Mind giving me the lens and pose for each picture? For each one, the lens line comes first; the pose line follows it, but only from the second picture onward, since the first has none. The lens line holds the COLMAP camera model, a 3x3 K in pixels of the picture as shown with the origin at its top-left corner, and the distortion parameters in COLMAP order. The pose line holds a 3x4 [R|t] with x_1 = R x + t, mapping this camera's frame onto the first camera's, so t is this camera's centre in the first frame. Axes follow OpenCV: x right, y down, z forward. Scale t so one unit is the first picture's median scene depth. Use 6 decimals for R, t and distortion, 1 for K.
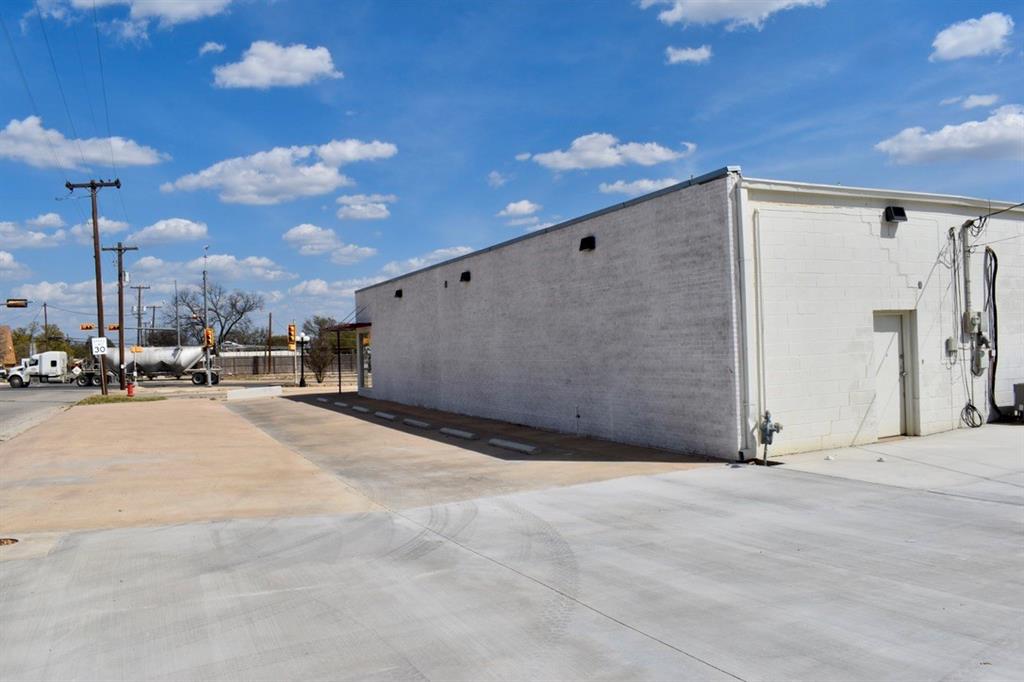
lens RADIAL K [[798.8, 0, 512.0], [0, 798.8, 344.0], [0, 0, 1]] dist [-0.083853, -0.002653]
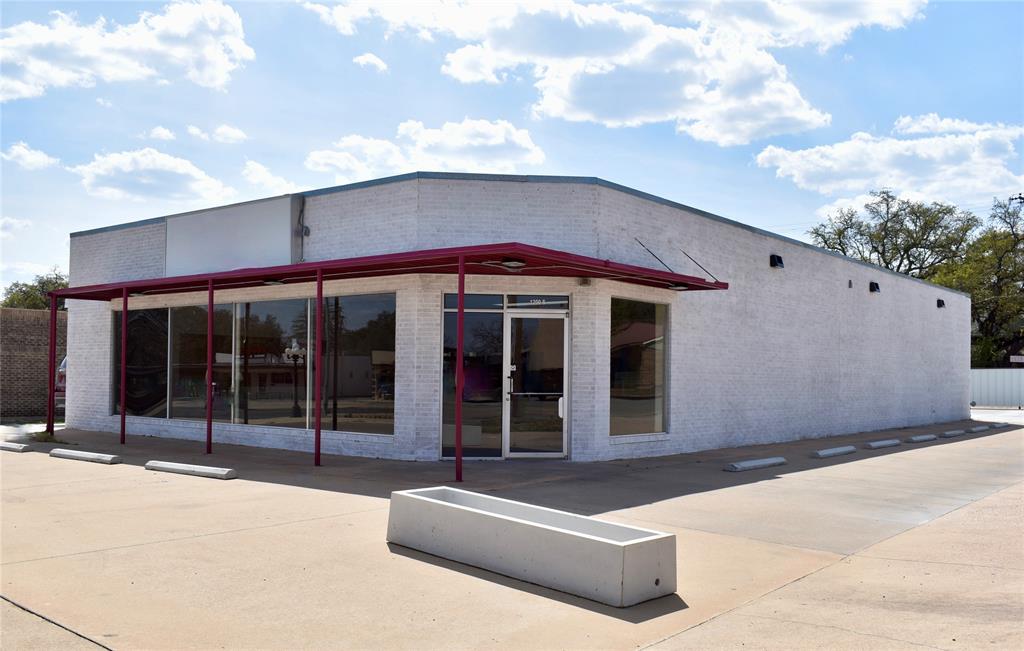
lens RADIAL K [[966.4, 0, 501.1], [0, 966.4, 348.4], [0, 0, 1]] dist [-0.070194, 0.000000]
pose [[-0.457067, 0.026876, 0.889026, -0.850804], [-0.025090, 0.998756, -0.043093, 0.049397], [-0.889078, -0.042002, -0.455824, 1.868957]]
